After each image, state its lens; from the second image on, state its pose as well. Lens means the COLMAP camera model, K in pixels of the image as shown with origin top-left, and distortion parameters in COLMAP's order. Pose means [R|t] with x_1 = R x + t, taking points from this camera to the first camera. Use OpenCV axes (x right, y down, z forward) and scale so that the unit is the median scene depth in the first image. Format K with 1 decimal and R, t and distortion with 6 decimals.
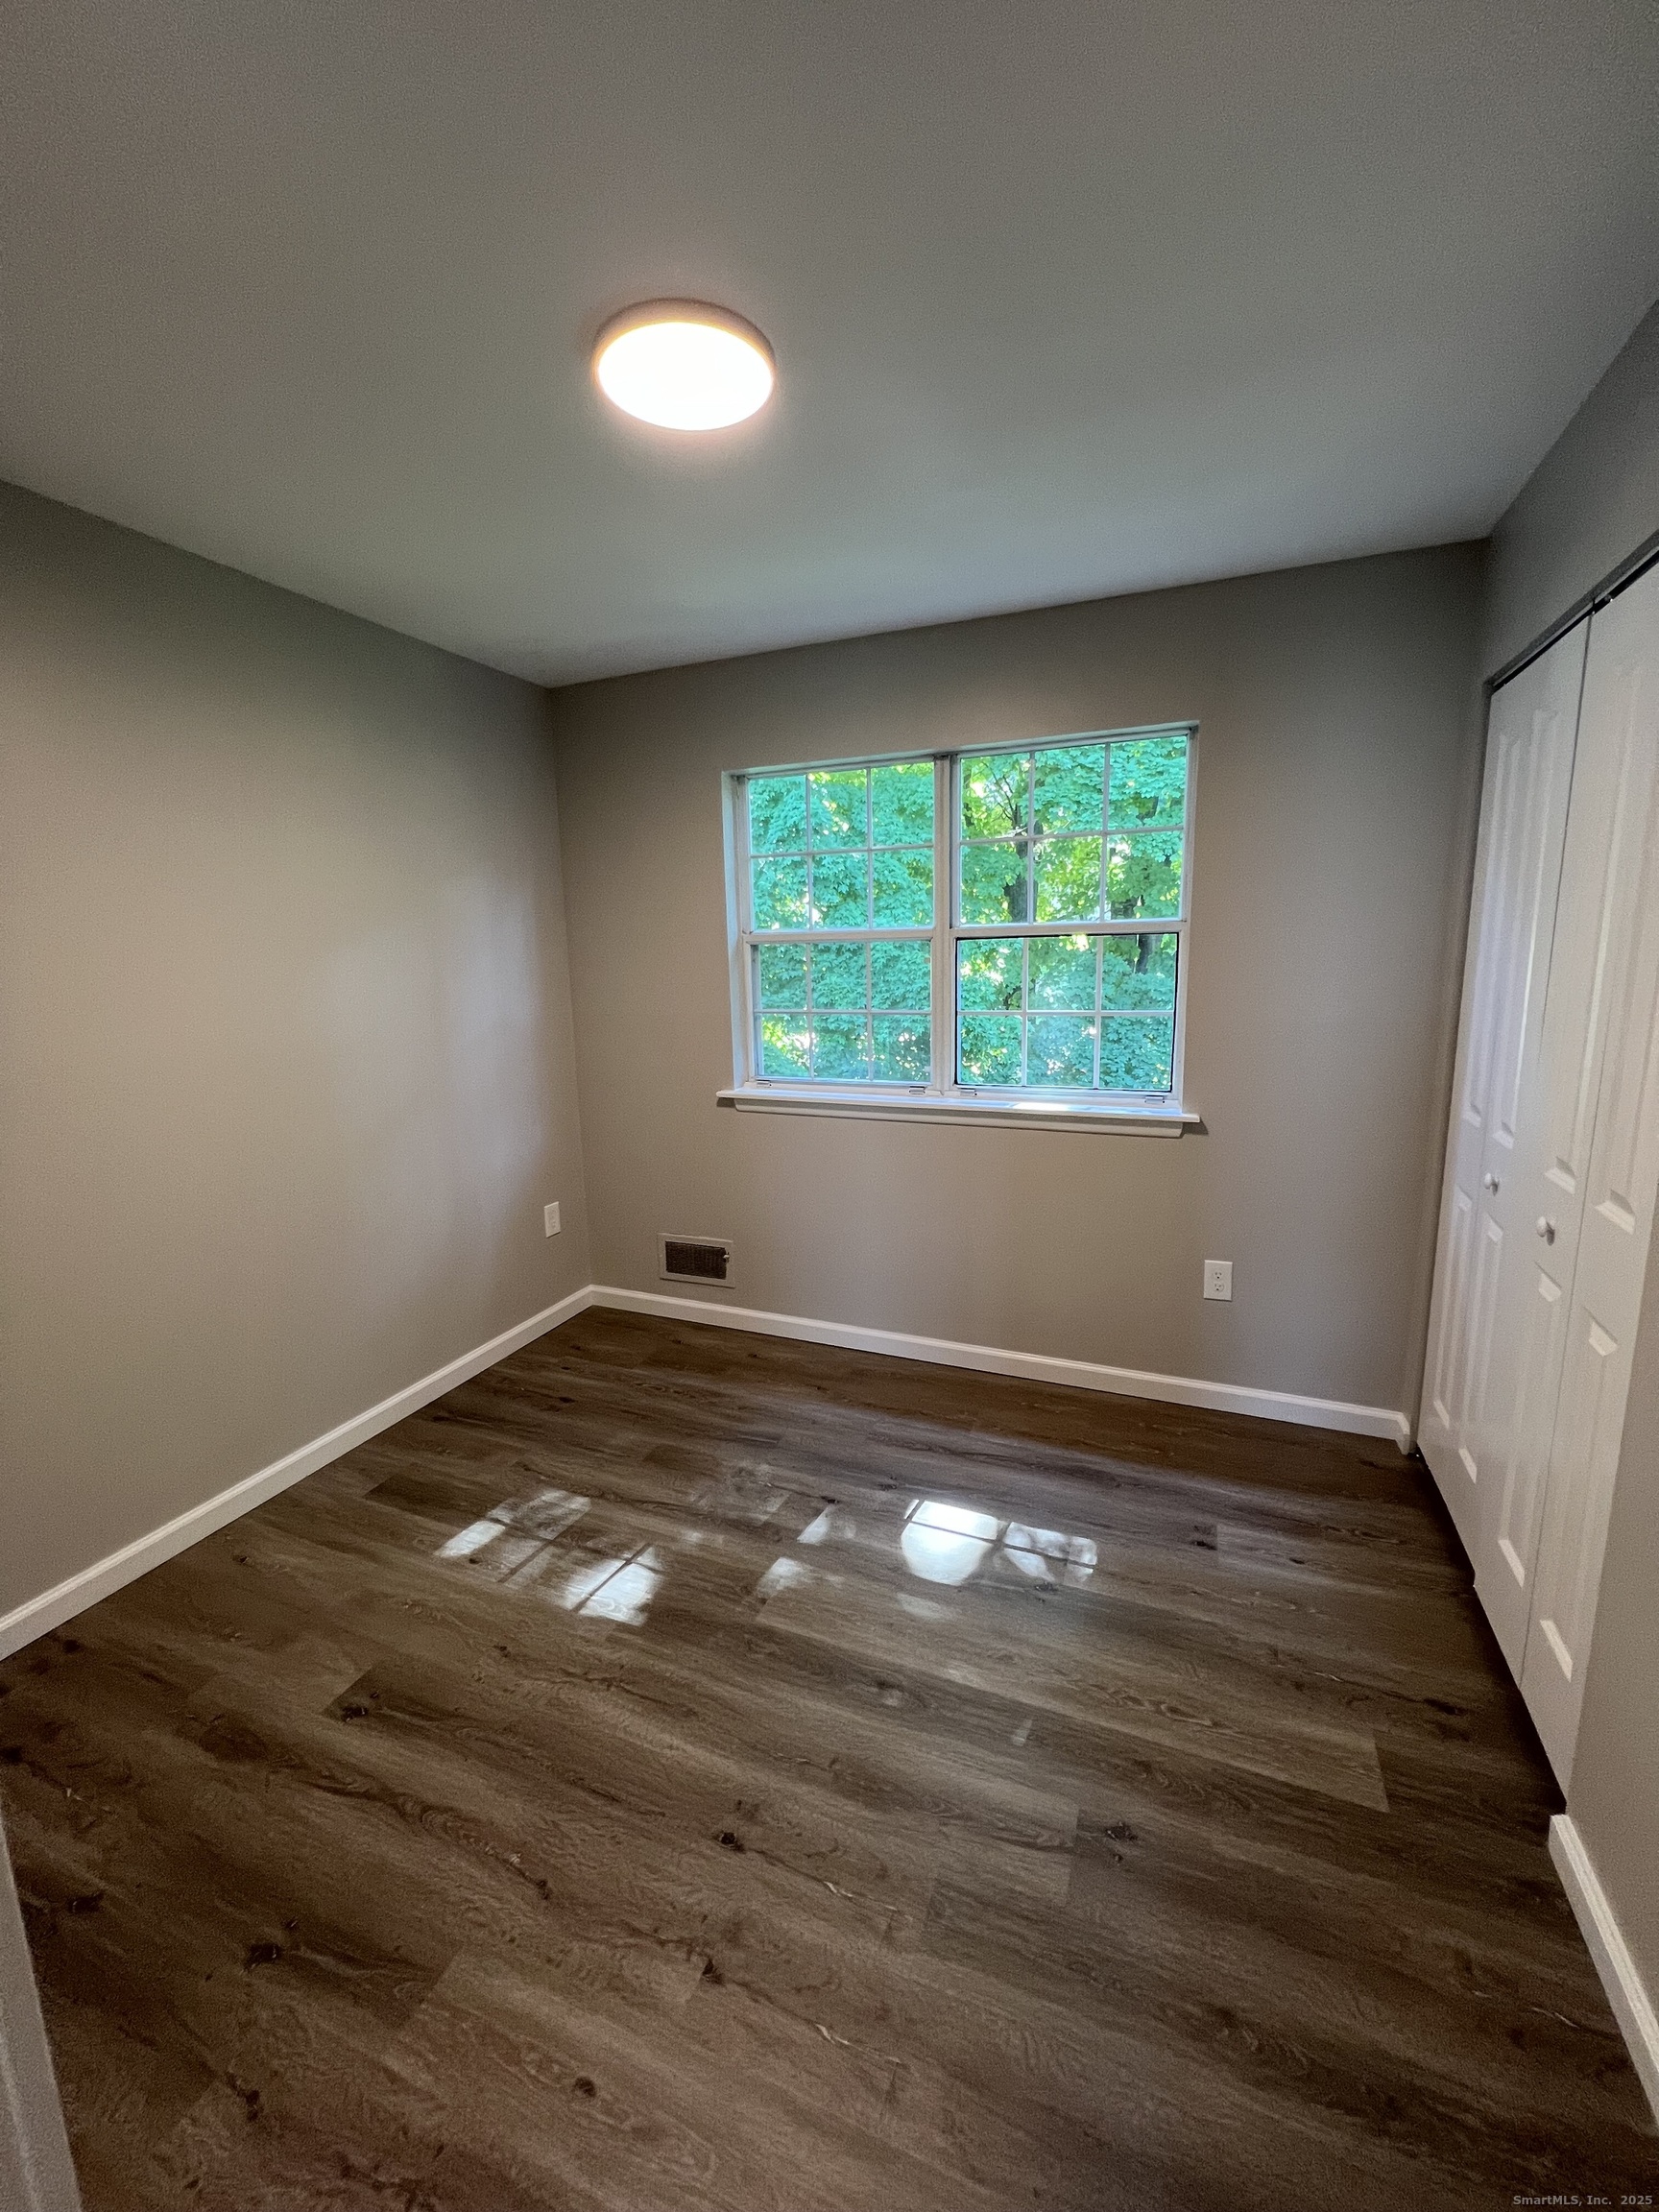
lens RADIAL K [[880.7, 0, 831.4], [0, 880.7, 1100.4], [0, 0, 1]] dist [-0.002316, 0.000512]
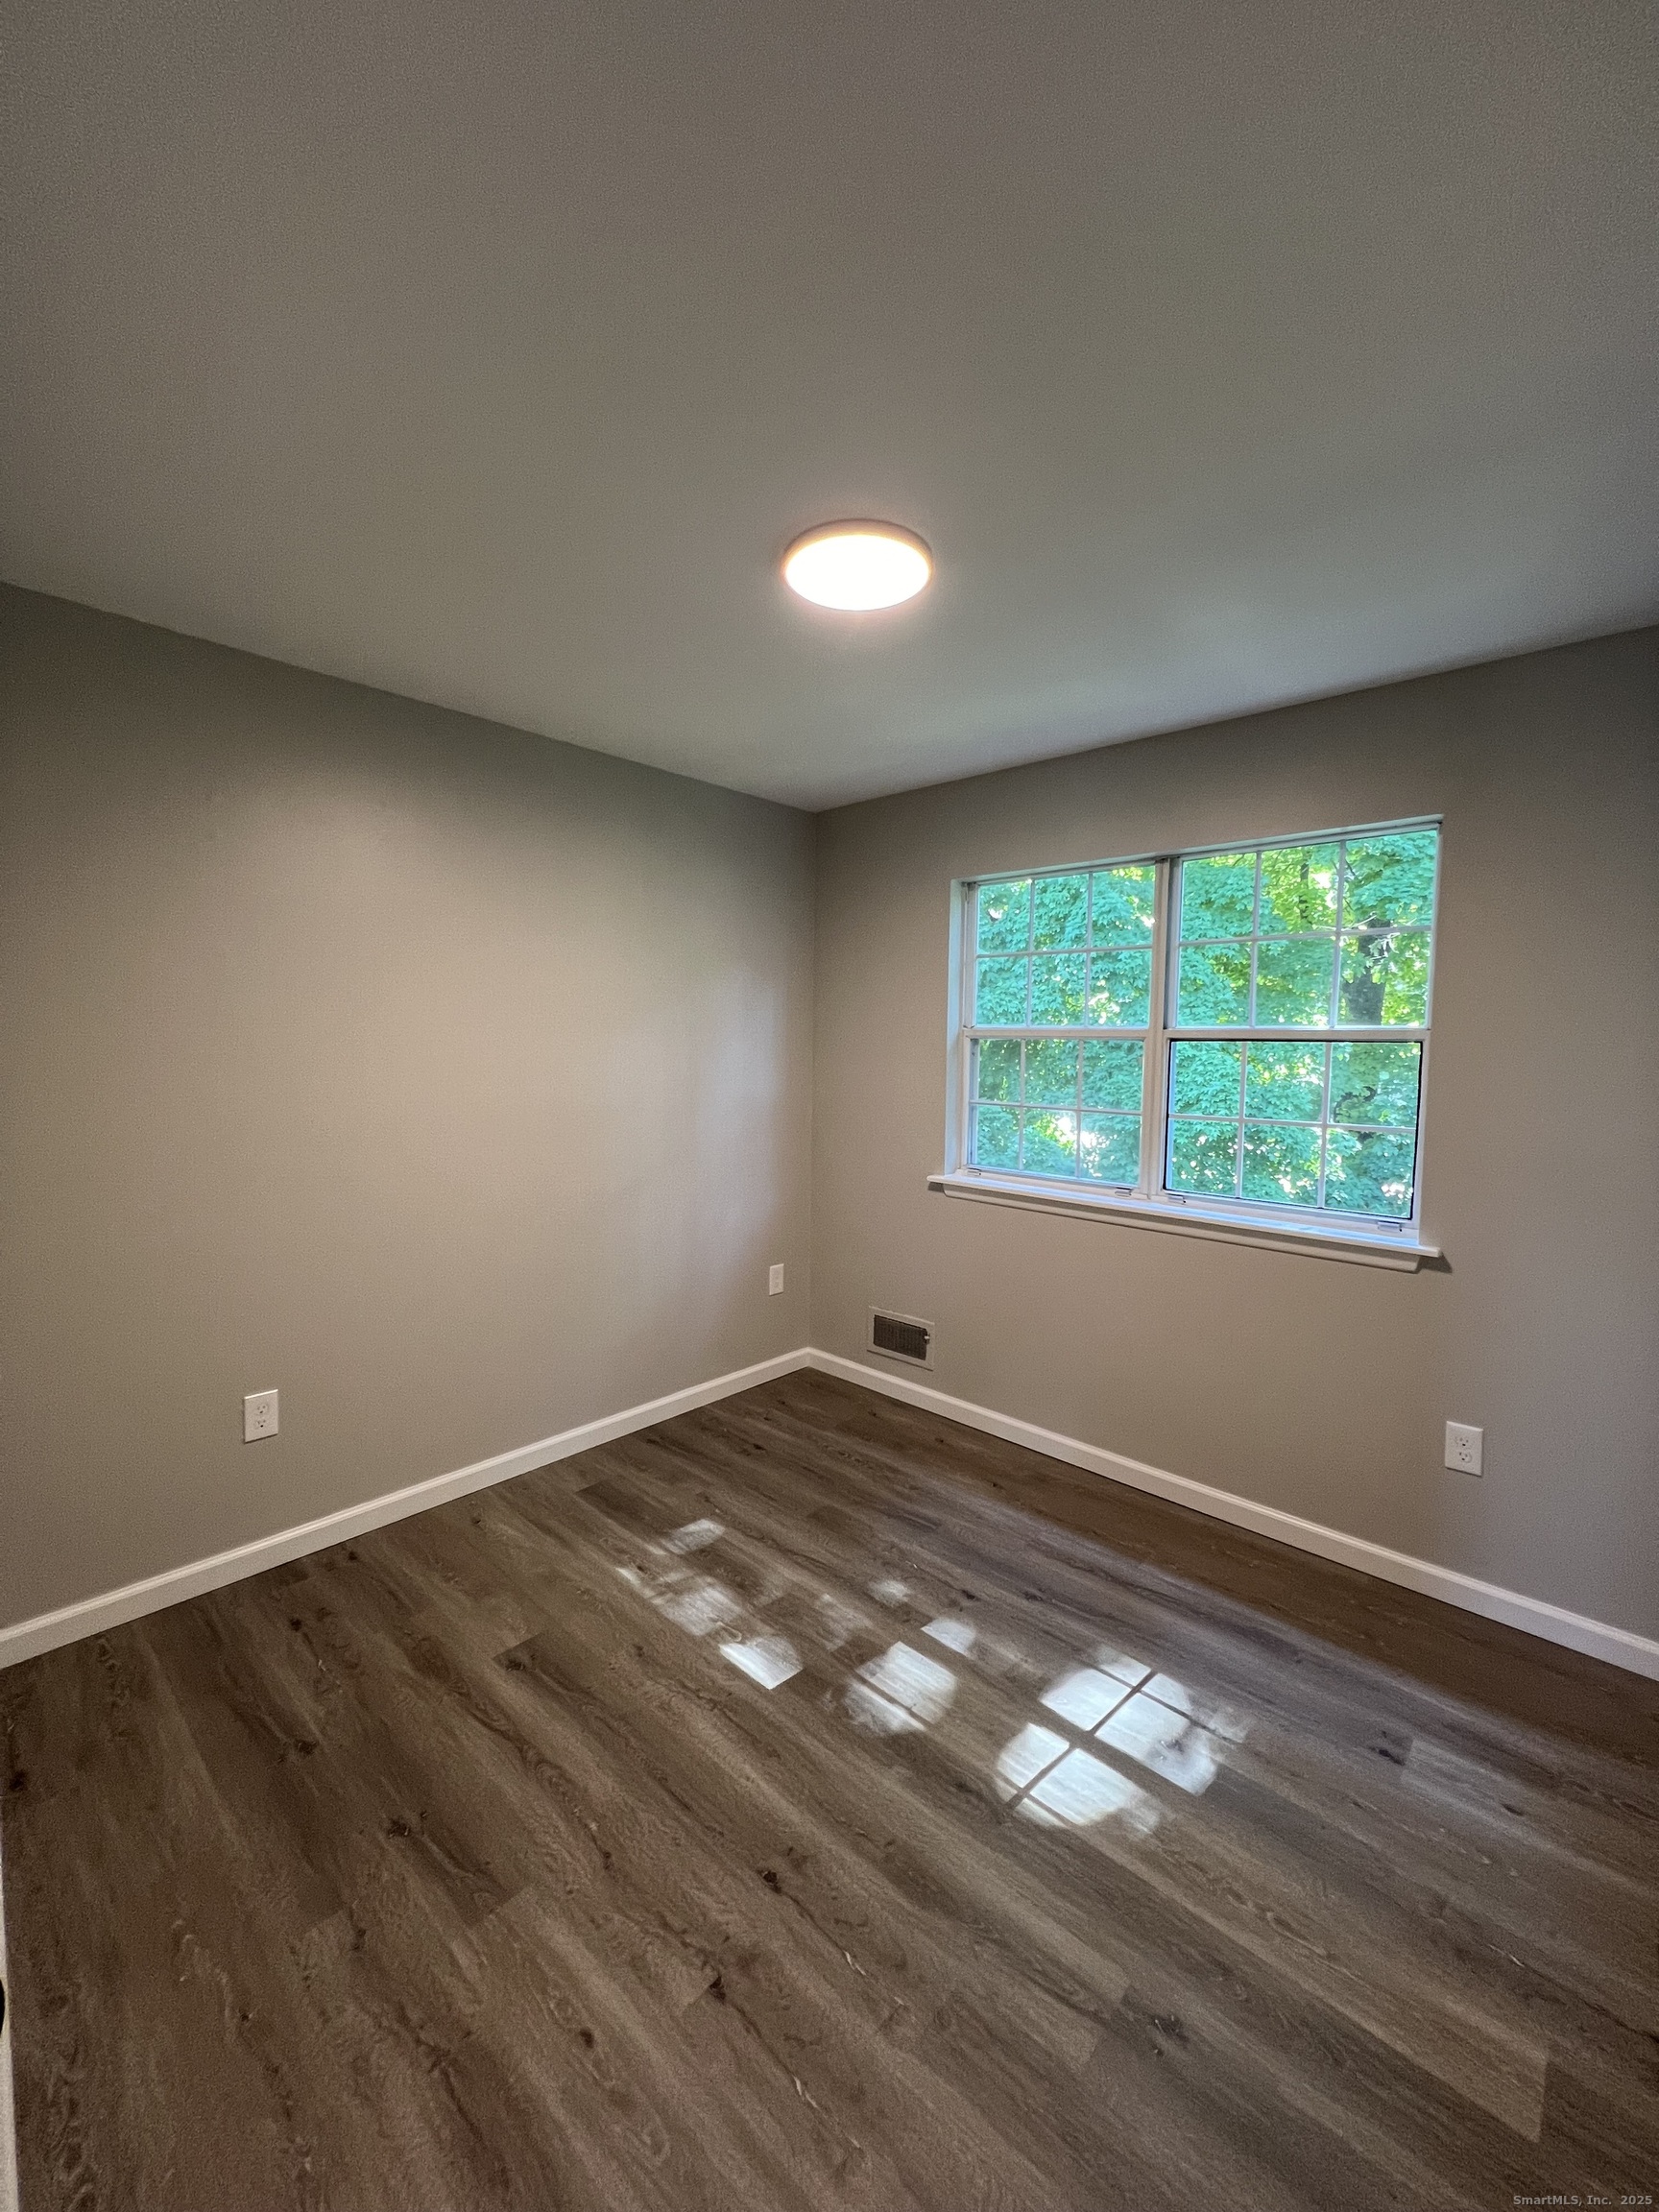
lens RADIAL K [[880.7, 0, 831.4], [0, 880.7, 1100.4], [0, 0, 1]] dist [-0.002316, 0.000512]
pose [[0.937955, 0.058649, -0.341761, 0.171591], [-0.092899, 0.992065, -0.084713, 0.000631], [0.334081, 0.111206, 0.935961, -0.041837]]
